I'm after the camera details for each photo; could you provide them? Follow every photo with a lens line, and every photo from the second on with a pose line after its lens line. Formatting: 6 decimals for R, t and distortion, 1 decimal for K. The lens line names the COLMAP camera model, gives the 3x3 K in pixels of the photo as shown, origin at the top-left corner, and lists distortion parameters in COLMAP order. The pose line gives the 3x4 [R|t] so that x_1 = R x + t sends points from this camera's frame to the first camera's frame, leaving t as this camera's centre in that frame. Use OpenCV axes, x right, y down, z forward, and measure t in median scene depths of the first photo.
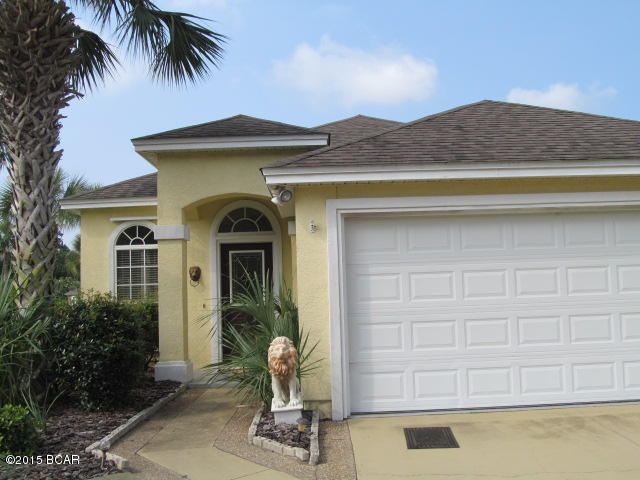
lens RADIAL K [[676.0, 0, 317.0], [0, 676.0, 241.7], [0, 0, 1]] dist [-0.101517, 0.000000]
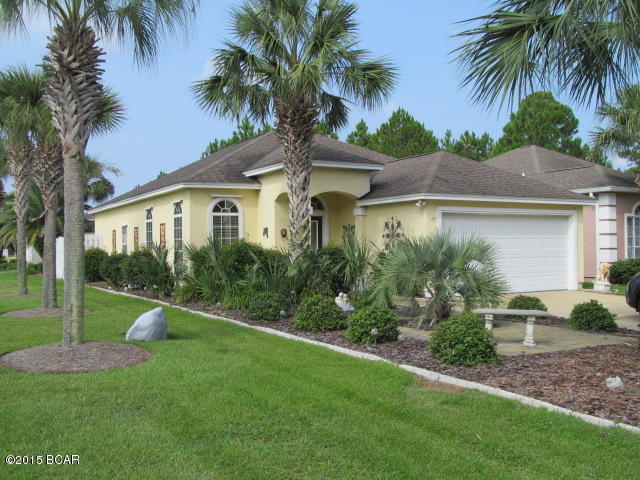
lens RADIAL K [[676.0, 0, 319.6], [0, 676.0, 241.3], [0, 0, 1]] dist [-0.101517, 0.000000]
pose [[0.869679, 0.028742, 0.492780, -0.934177], [-0.058493, 0.997270, 0.045064, -0.013870], [-0.490140, -0.068015, 0.868986, -0.526351]]
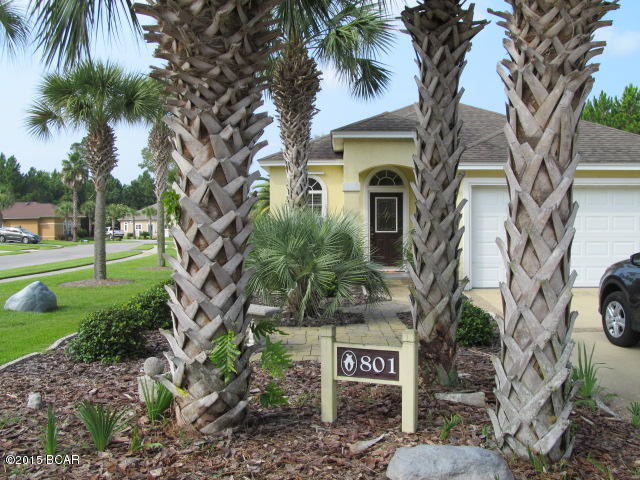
lens RADIAL K [[676.0, 0, 323.1], [0, 676.0, 237.3], [0, 0, 1]] dist [-0.101517, 0.000000]
pose [[0.999296, 0.030752, -0.021493, -0.216229], [-0.028563, 0.995005, 0.095654, -0.041172], [0.024327, -0.094973, 0.995183, -0.593482]]
